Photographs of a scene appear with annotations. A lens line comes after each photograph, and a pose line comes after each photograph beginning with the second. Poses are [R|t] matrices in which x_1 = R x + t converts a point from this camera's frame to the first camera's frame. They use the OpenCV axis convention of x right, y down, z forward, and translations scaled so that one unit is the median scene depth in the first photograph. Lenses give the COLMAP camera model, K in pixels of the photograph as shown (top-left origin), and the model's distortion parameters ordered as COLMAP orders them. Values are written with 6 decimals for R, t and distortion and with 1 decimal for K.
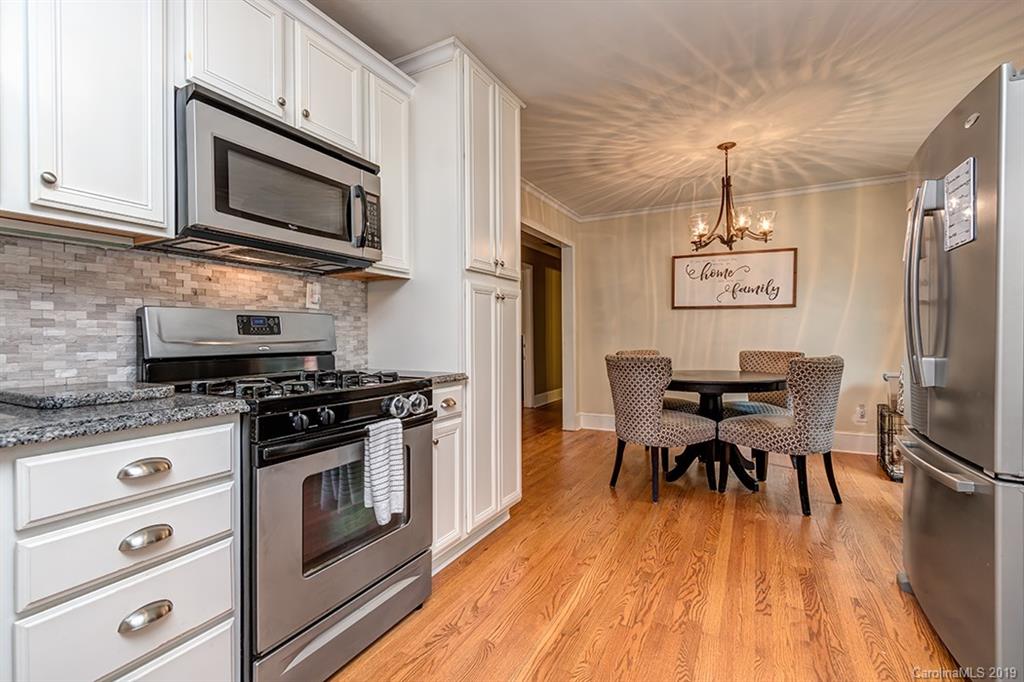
lens RADIAL K [[461.0, 0, 511.6], [0, 461.0, 339.2], [0, 0, 1]] dist [0.002393, 0.000004]
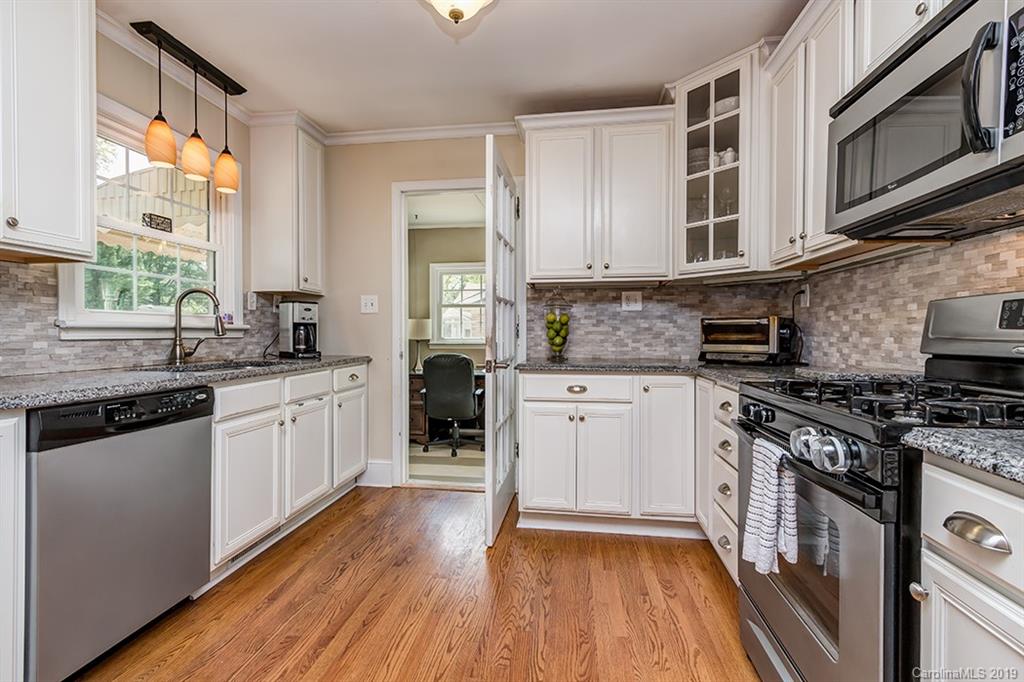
lens RADIAL K [[461.0, 0, 511.6], [0, 461.0, 339.2], [0, 0, 1]] dist [0.002393, 0.000004]
pose [[-0.939978, 0.004125, -0.341209, 0.348612], [-0.002688, 0.999806, 0.019492, -0.005607], [0.341224, 0.019239, -0.939785, 1.428343]]
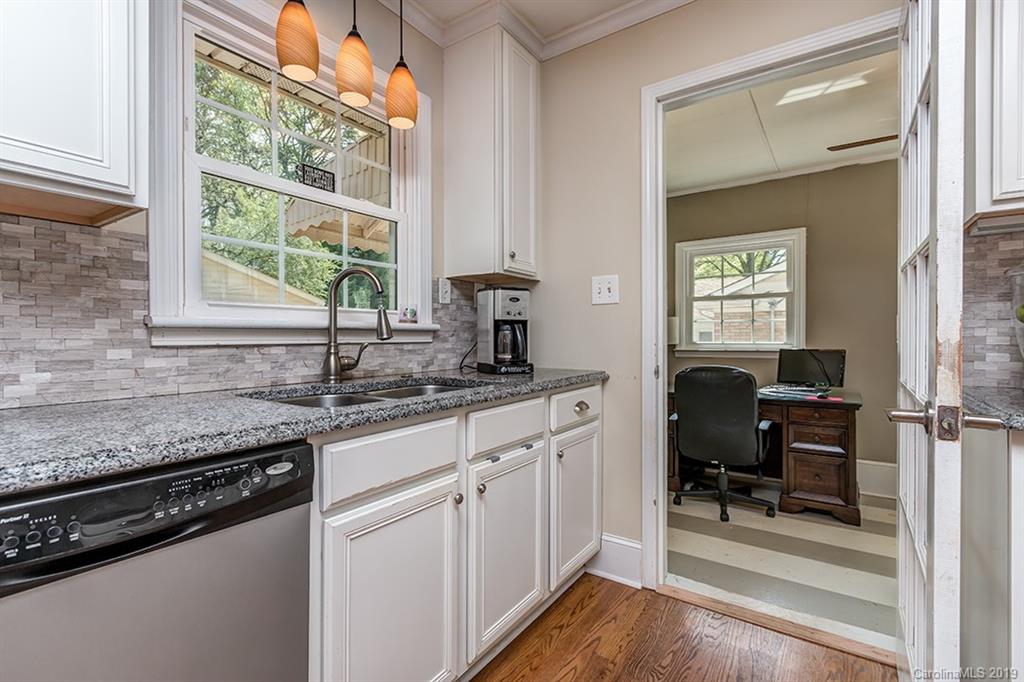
lens RADIAL K [[467.1, 0, 512.0], [0, 467.1, 341.0], [0, 0, 1]] dist [0.001022, 0.000371]
pose [[-0.992847, 0.002751, 0.119358, 0.346790], [0.004544, 0.999881, 0.014747, 0.003785], [-0.119304, 0.015184, -0.992742, 0.687443]]
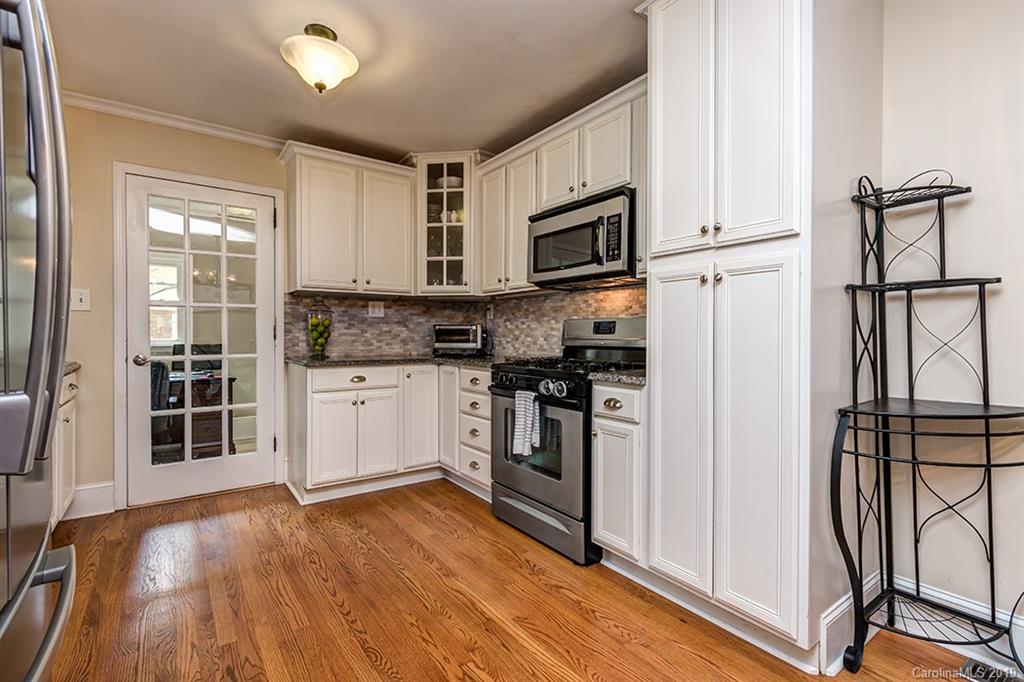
lens RADIAL K [[460.9, 0, 508.9], [0, 460.9, 338.8], [0, 0, 1]] dist [0.000453, -0.000096]
pose [[-0.441111, 0.007102, -0.897425, 1.011047], [-0.009417, 0.999877, 0.012541, -0.010735], [0.897403, 0.013983, -0.440990, 1.472882]]
